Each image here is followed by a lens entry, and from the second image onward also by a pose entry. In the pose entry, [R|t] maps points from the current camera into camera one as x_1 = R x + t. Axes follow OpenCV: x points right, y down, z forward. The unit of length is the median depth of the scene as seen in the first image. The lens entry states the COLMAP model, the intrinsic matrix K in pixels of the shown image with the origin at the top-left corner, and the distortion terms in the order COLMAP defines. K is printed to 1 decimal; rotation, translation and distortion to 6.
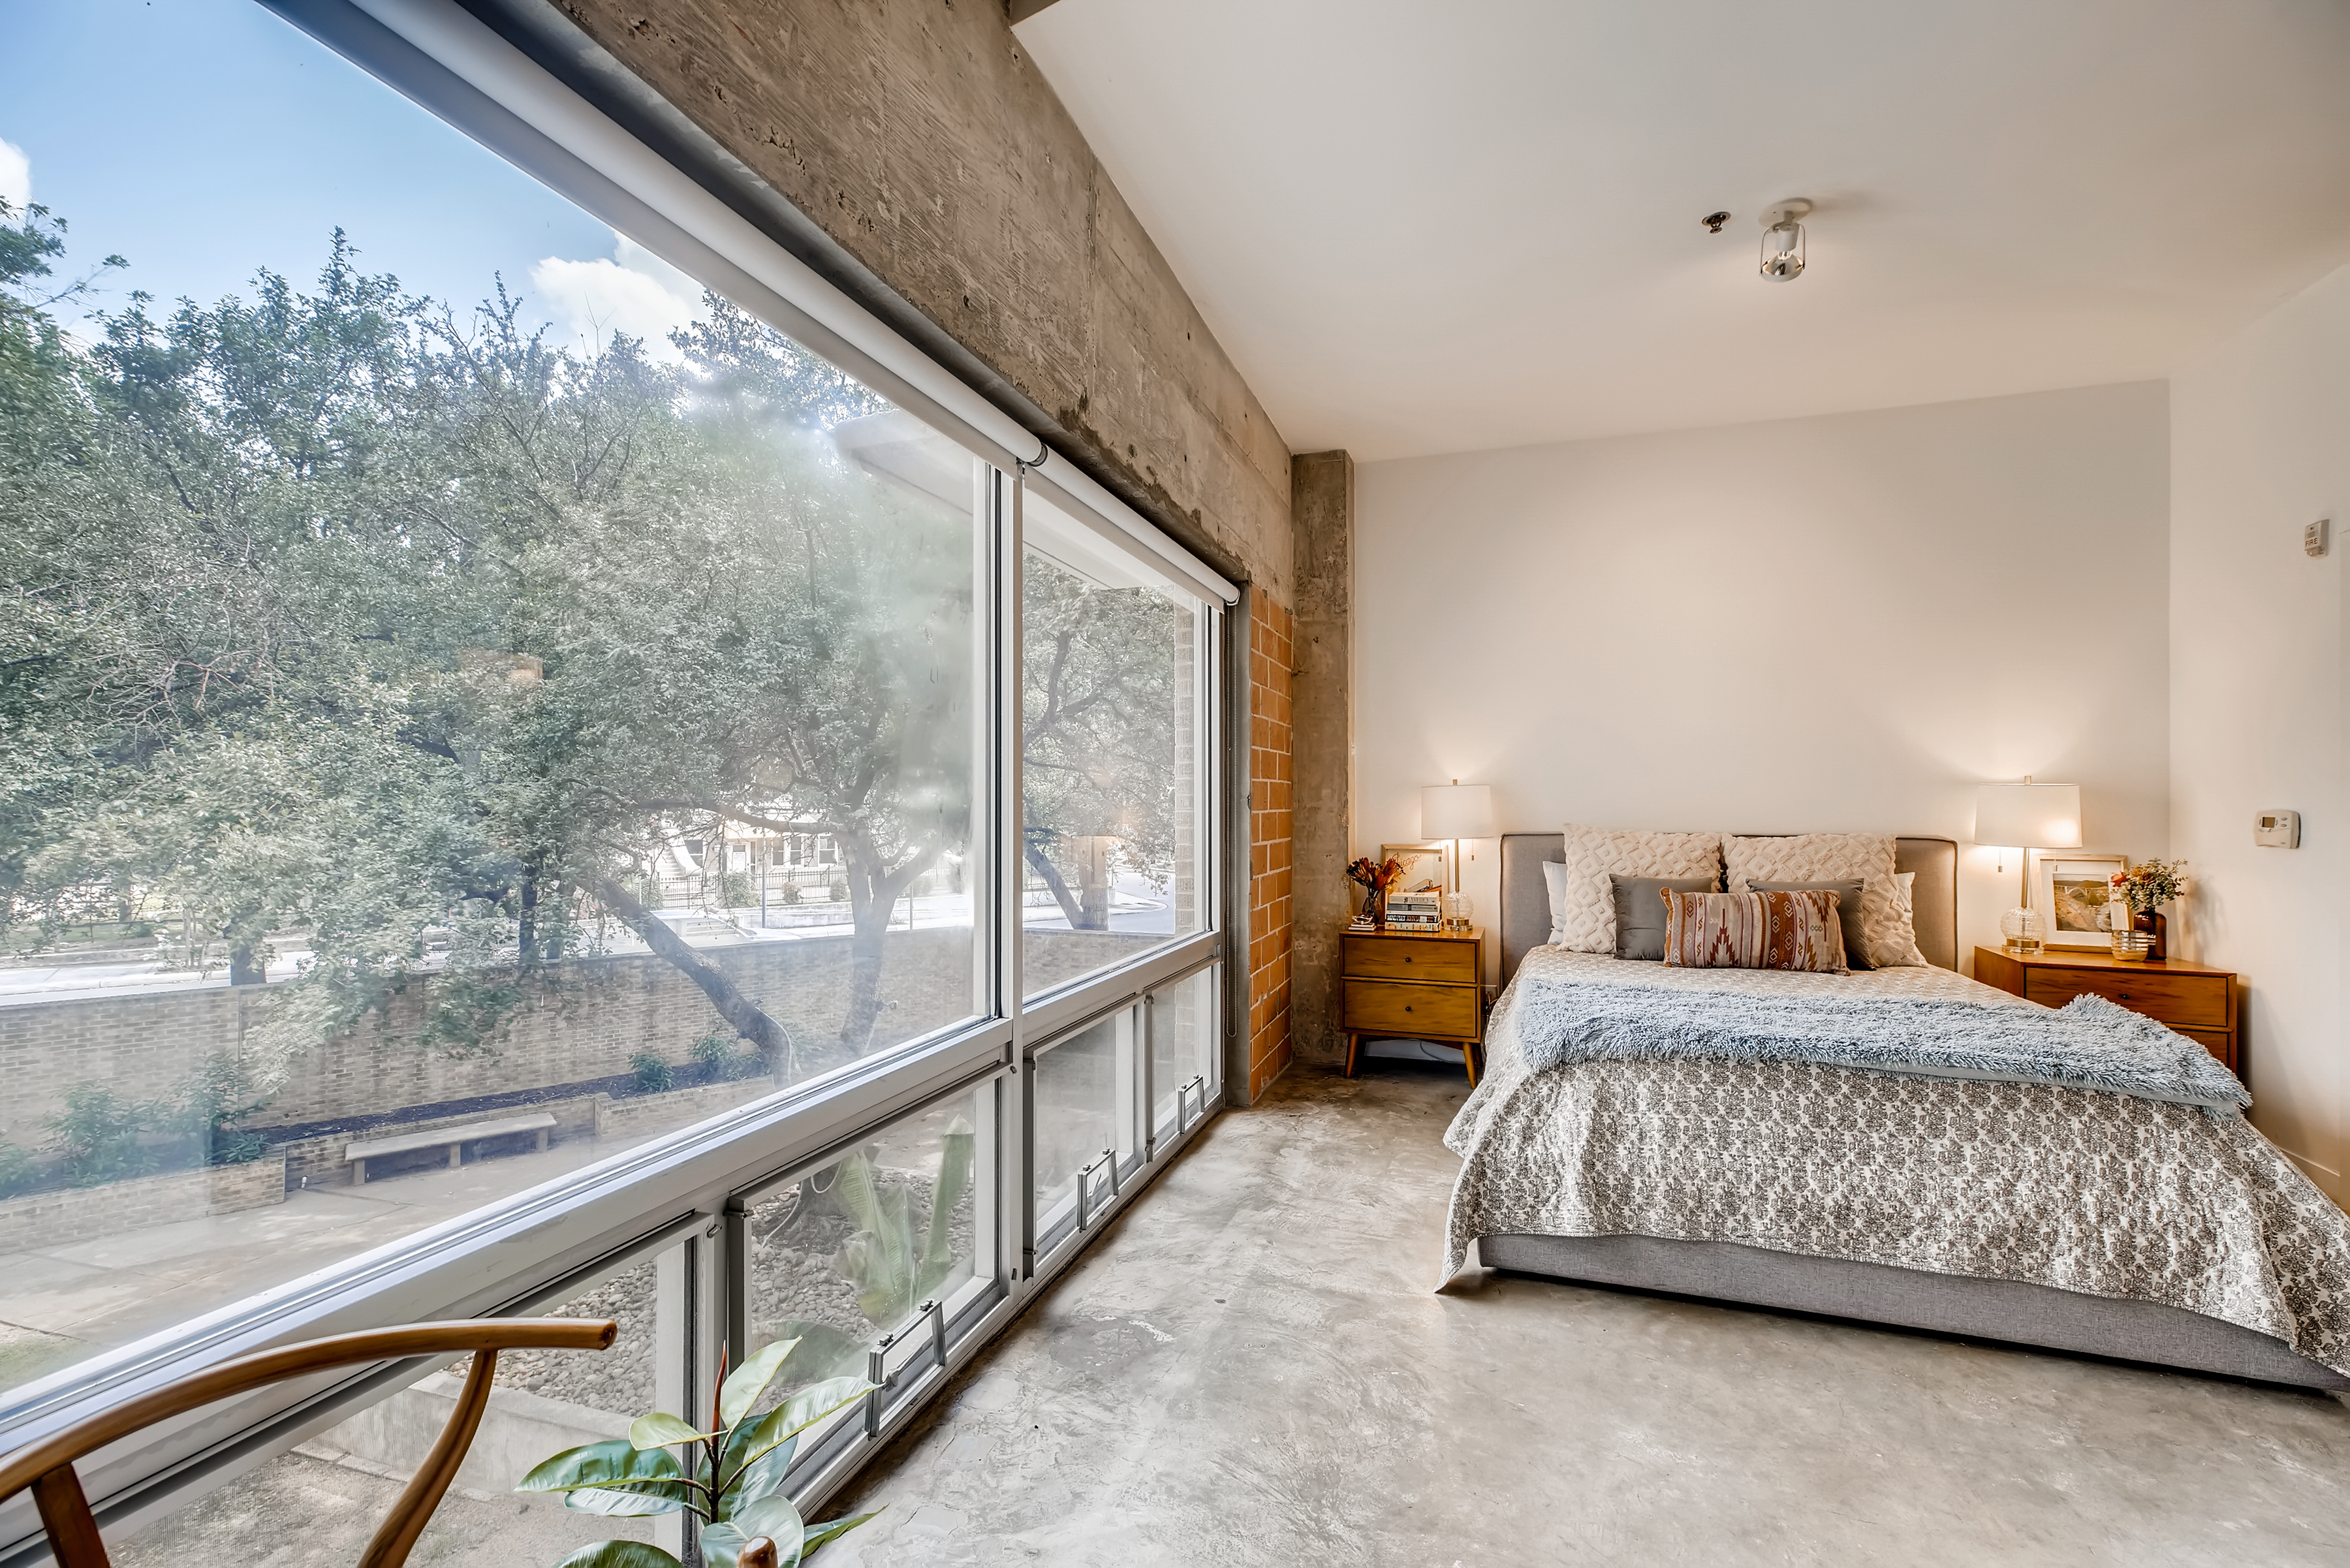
lens RADIAL K [[1052.9, 0, 1164.4], [0, 1052.9, 797.2], [0, 0, 1]] dist [0.009897, -0.000003]
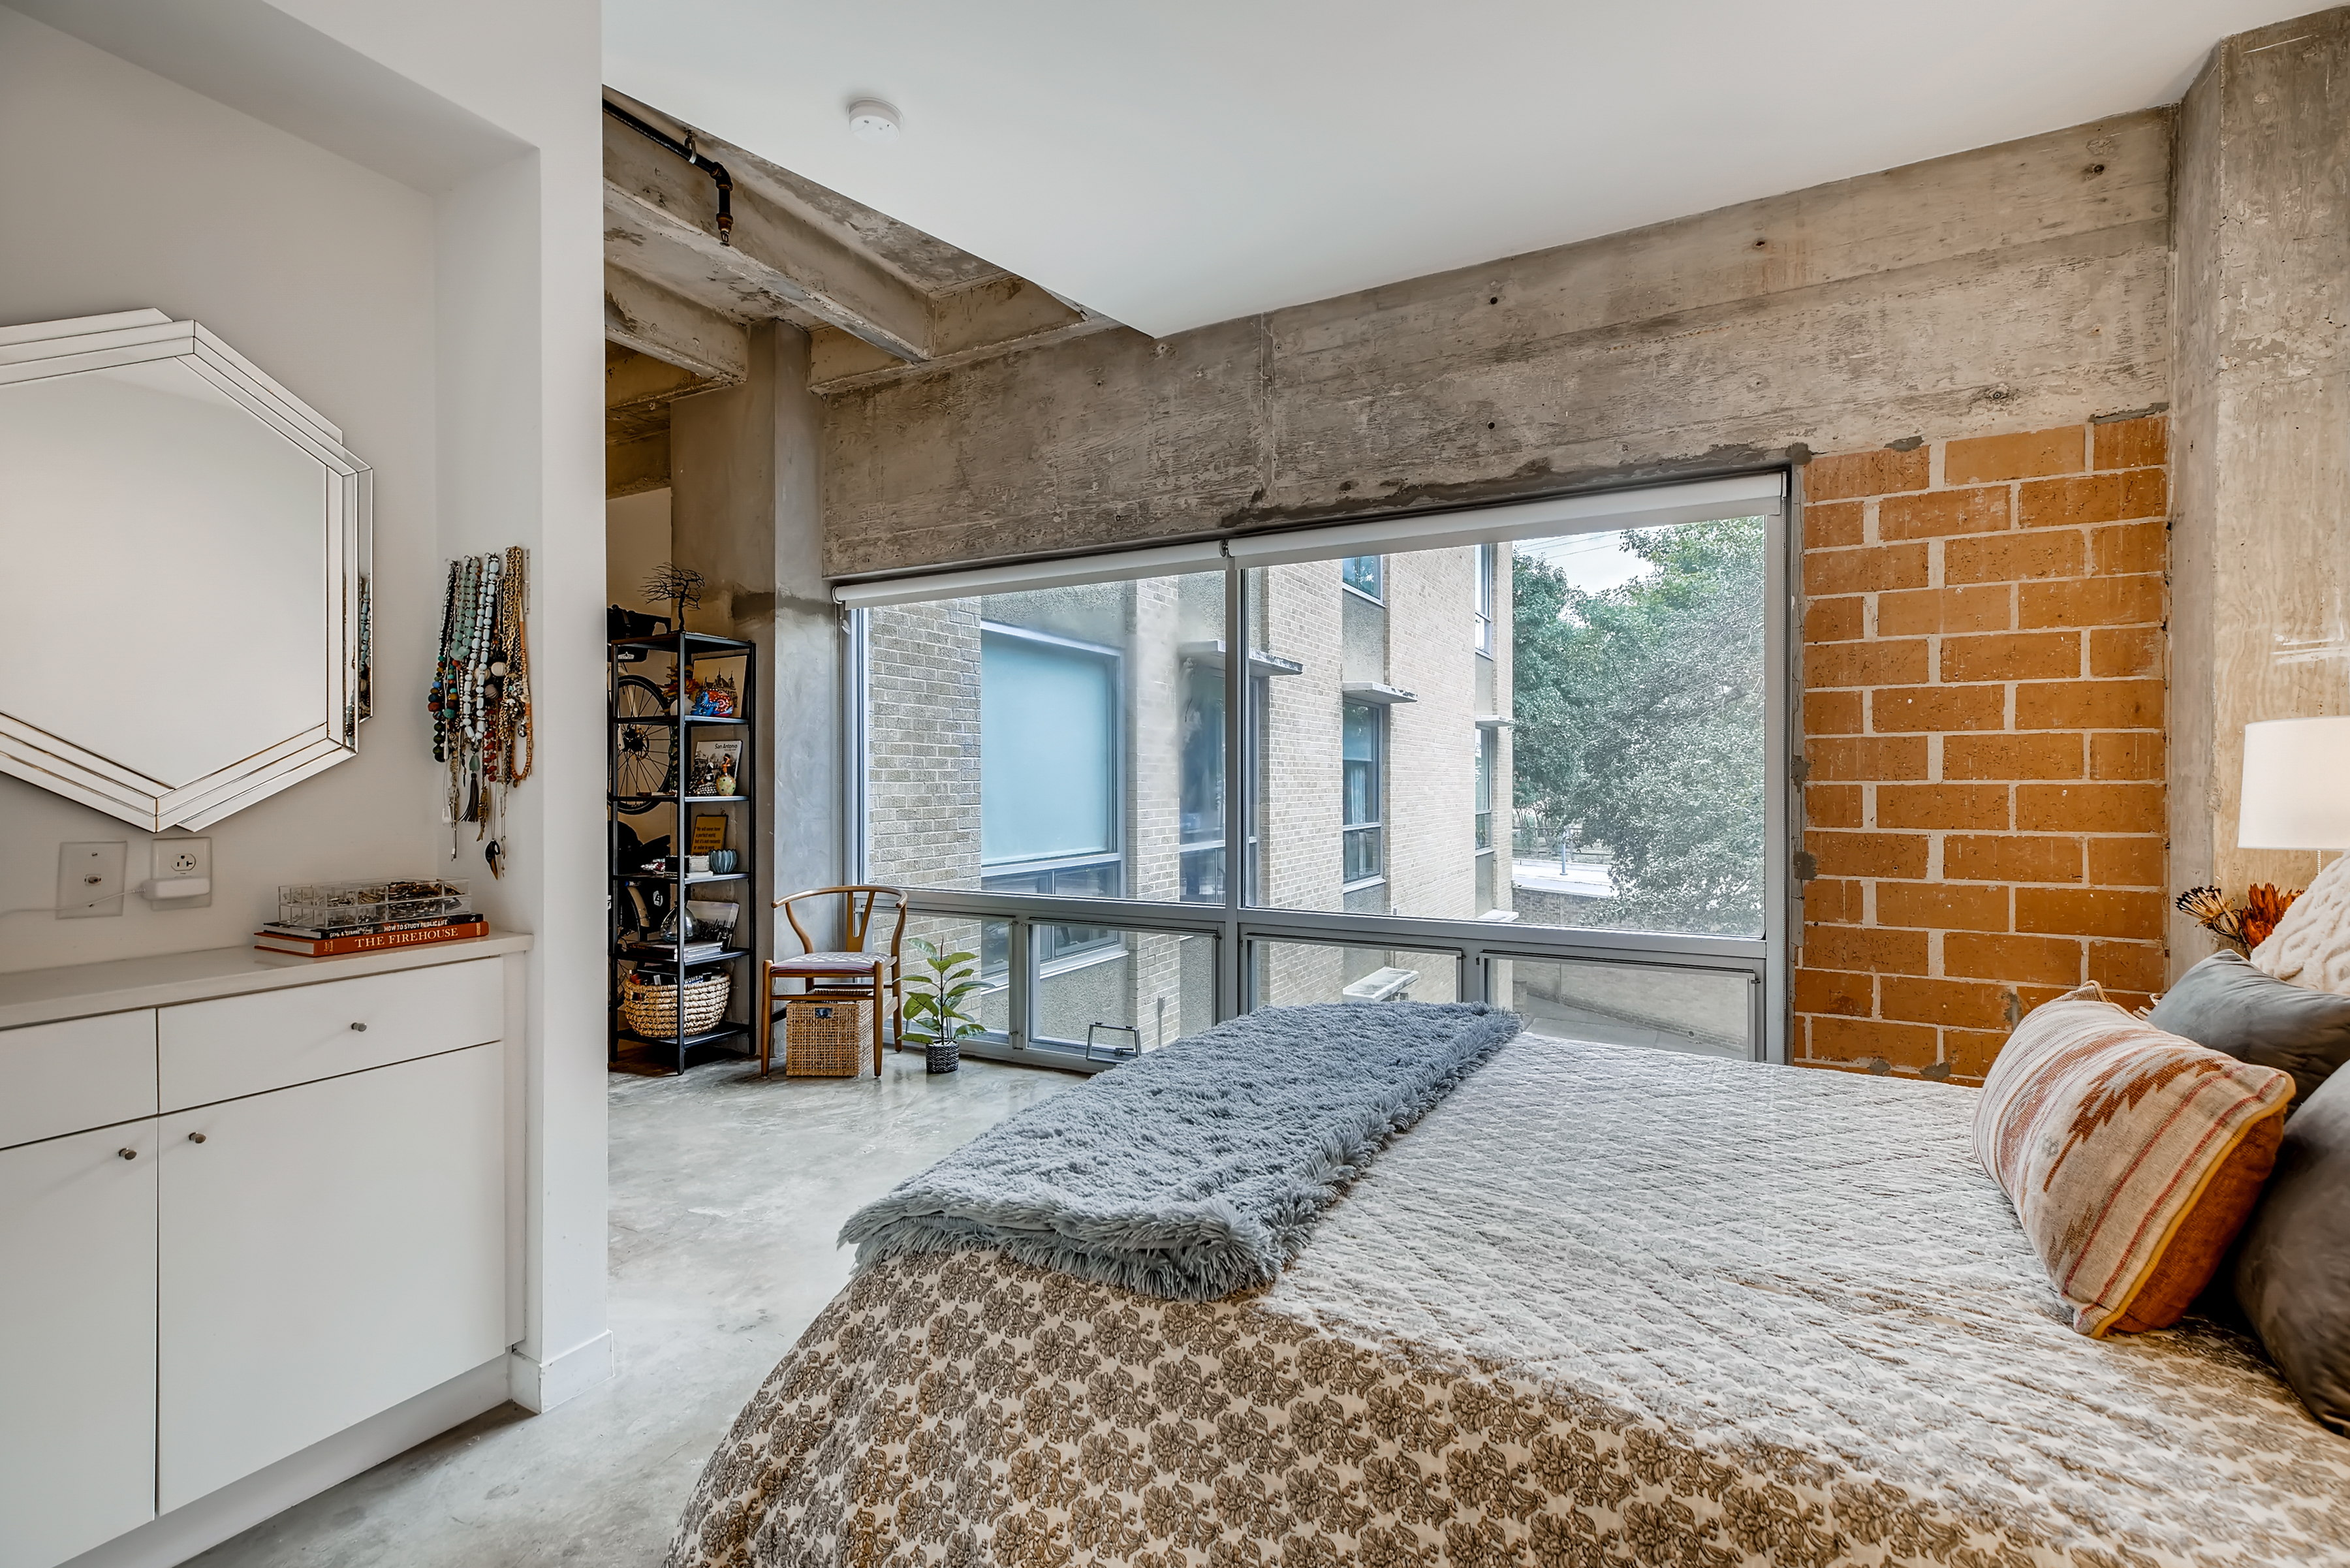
lens RADIAL K [[1066.4, 0, 1175.0], [0, 1066.4, 784.0], [0, 0, 1]] dist [0.010321, 0.000009]
pose [[-0.163439, 0.004672, -0.986542, 0.892339], [0.006172, 0.999974, 0.003713, 0.009792], [0.986534, -0.005482, -0.163464, 0.724945]]
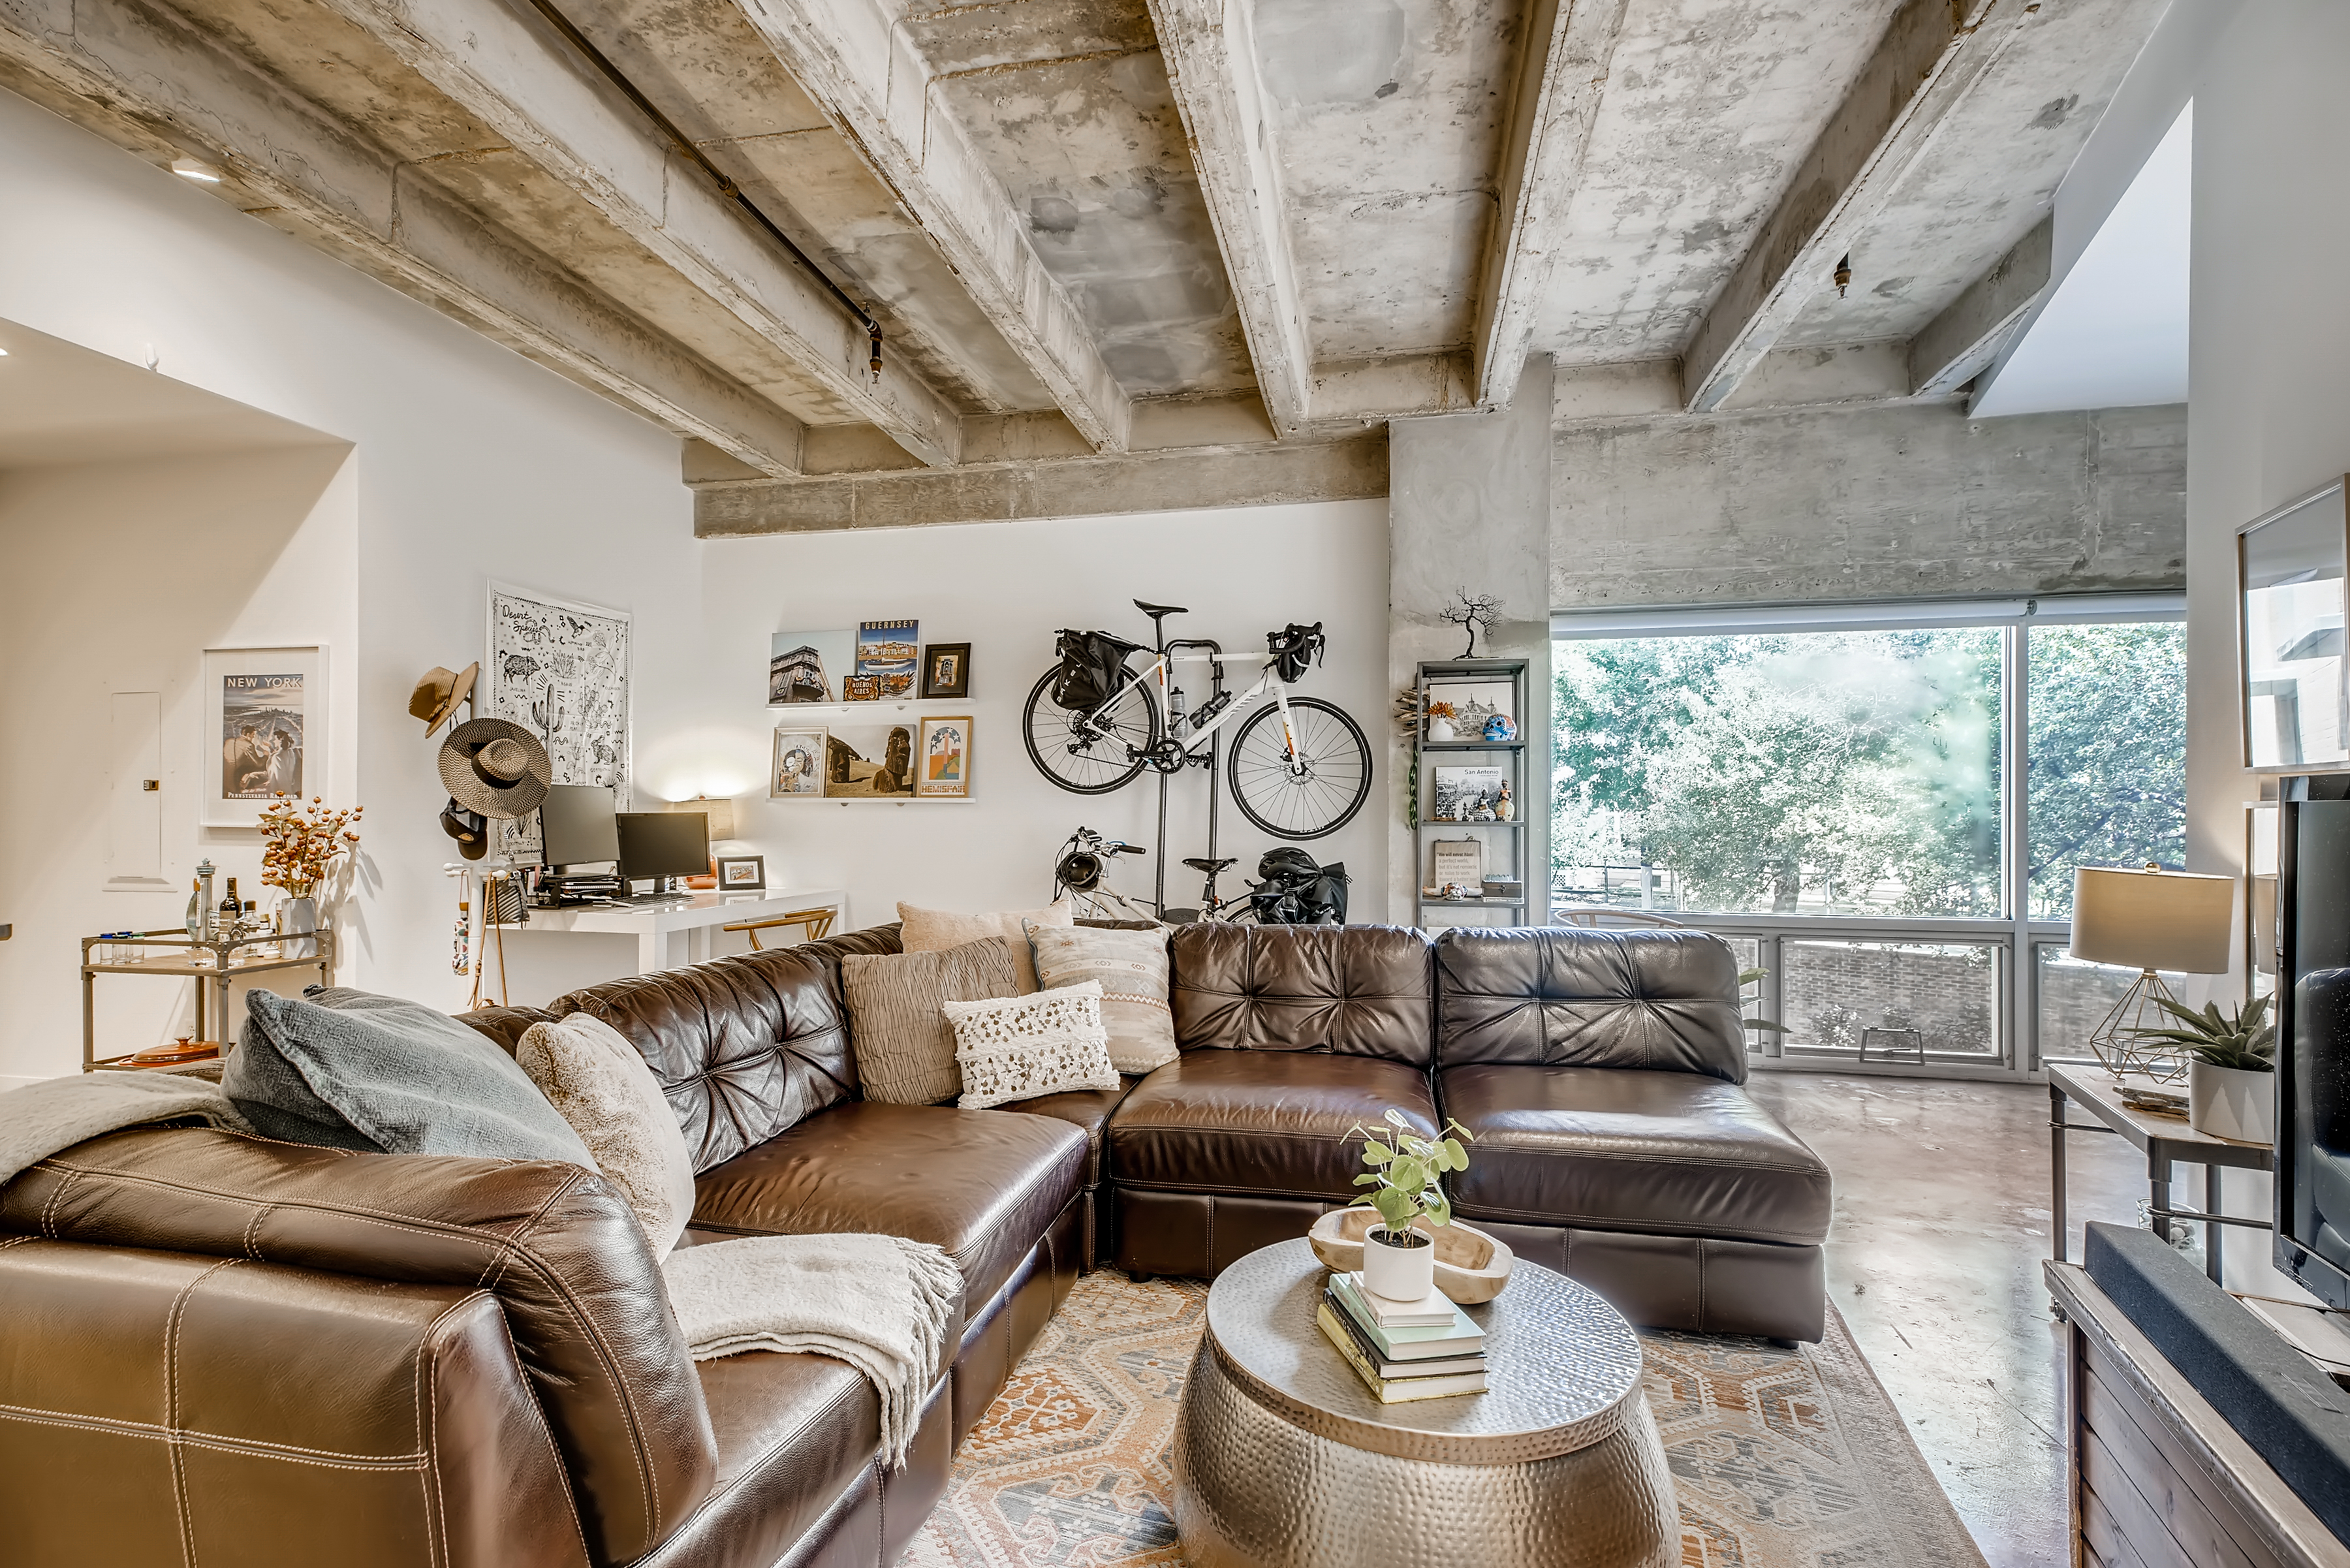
lens RADIAL K [[1061.7, 0, 1189.8], [0, 1061.7, 809.9], [0, 0, 1]] dist [0.010694, 0.000080]
pose [[0.117769, -0.001698, -0.993040, 0.933584], [0.001722, 0.999997, -0.001506, 0.011203], [0.993039, -0.001532, 0.117772, -0.392418]]
